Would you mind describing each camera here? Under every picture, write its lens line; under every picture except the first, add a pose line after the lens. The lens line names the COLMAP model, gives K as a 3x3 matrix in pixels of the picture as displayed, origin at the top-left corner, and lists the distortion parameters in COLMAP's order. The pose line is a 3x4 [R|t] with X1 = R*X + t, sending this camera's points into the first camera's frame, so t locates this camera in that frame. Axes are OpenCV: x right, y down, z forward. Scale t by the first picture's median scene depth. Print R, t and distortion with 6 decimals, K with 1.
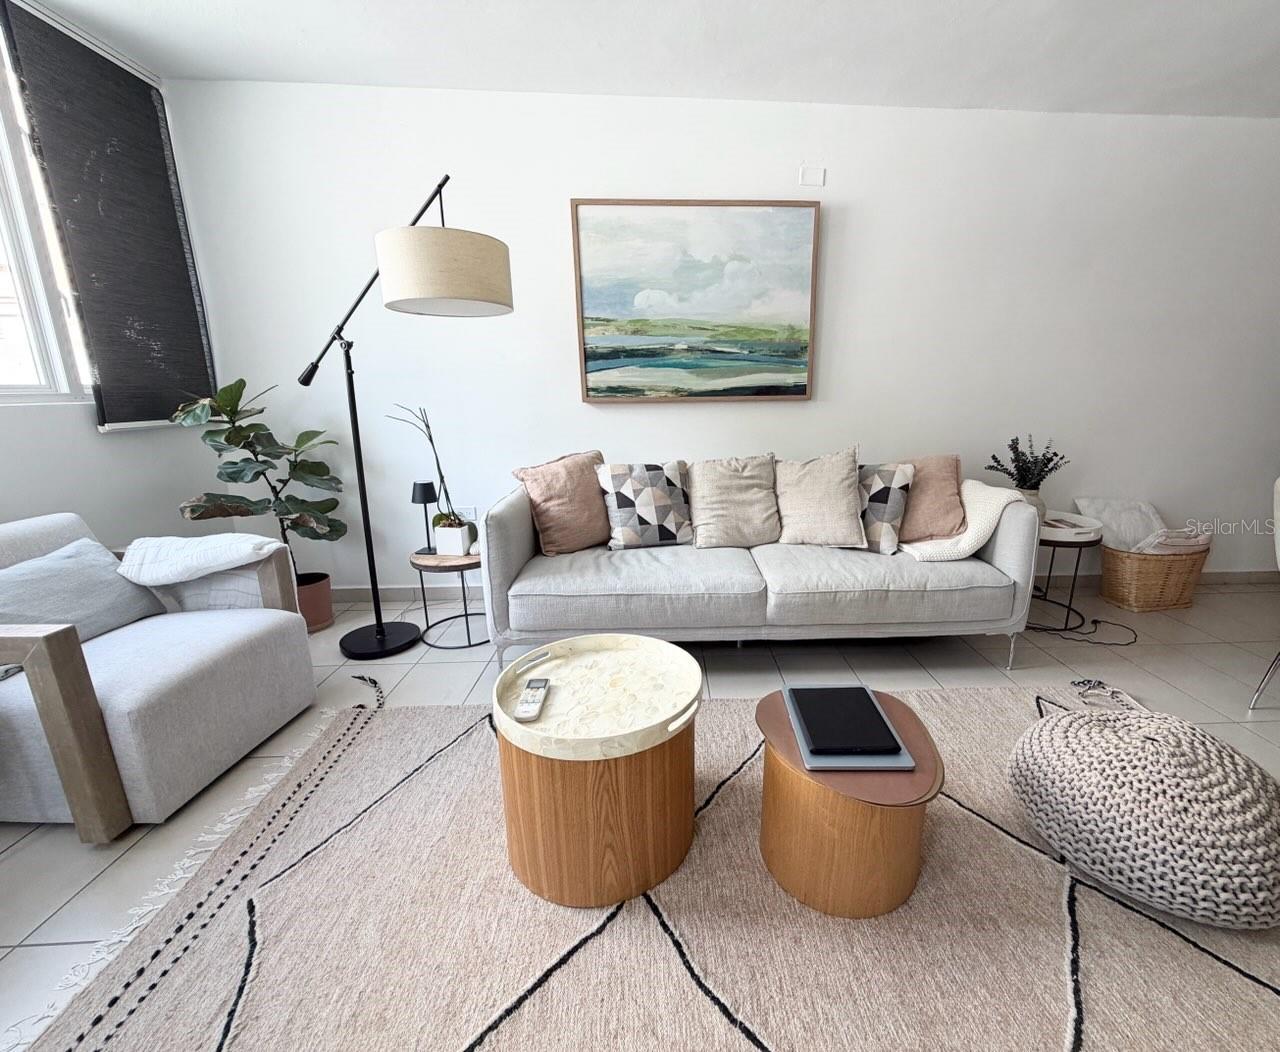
lens RADIAL K [[577.7, 0, 642.8], [0, 577.7, 531.4], [0, 0, 1]] dist [-0.000437, -0.000001]
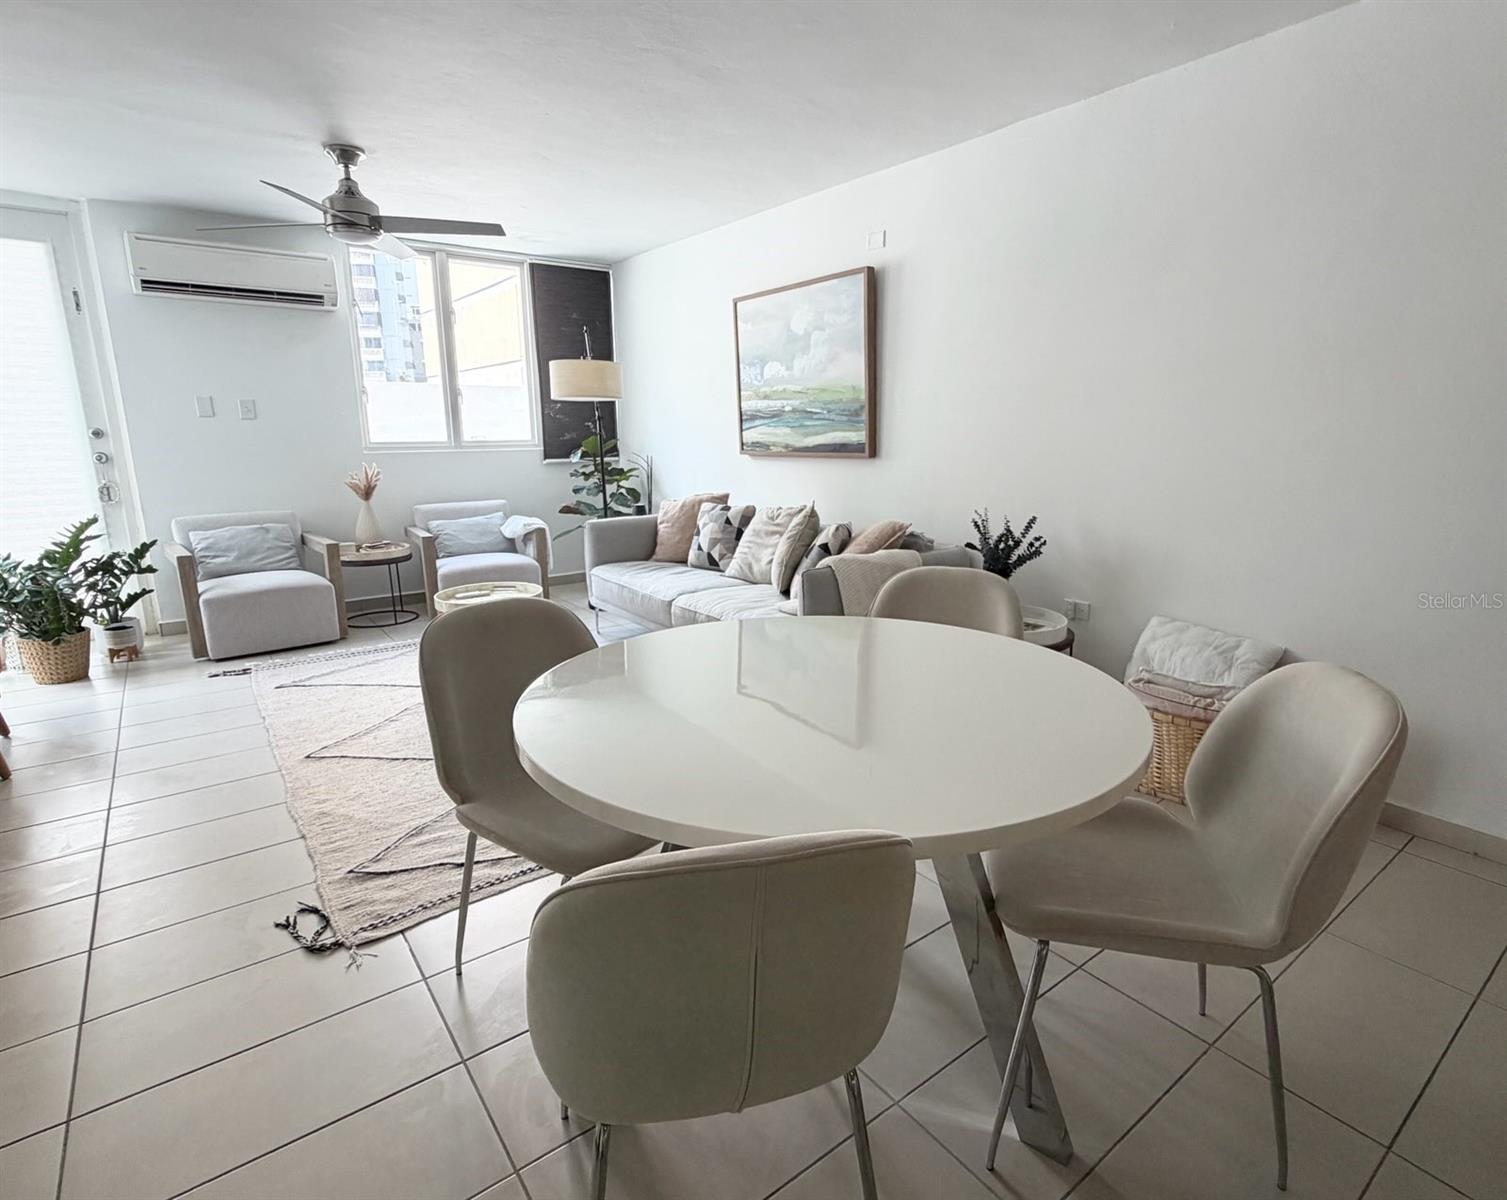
lens RADIAL K [[775.8, 0, 755.7], [0, 775.8, 596.8], [0, 0, 1]] dist [0.000115, 0.000014]
pose [[0.553755, 0.176514, -0.813755, 1.386296], [-0.197107, 0.977286, 0.077856, -0.064641], [0.809014, 0.117283, 0.575969, 0.111300]]
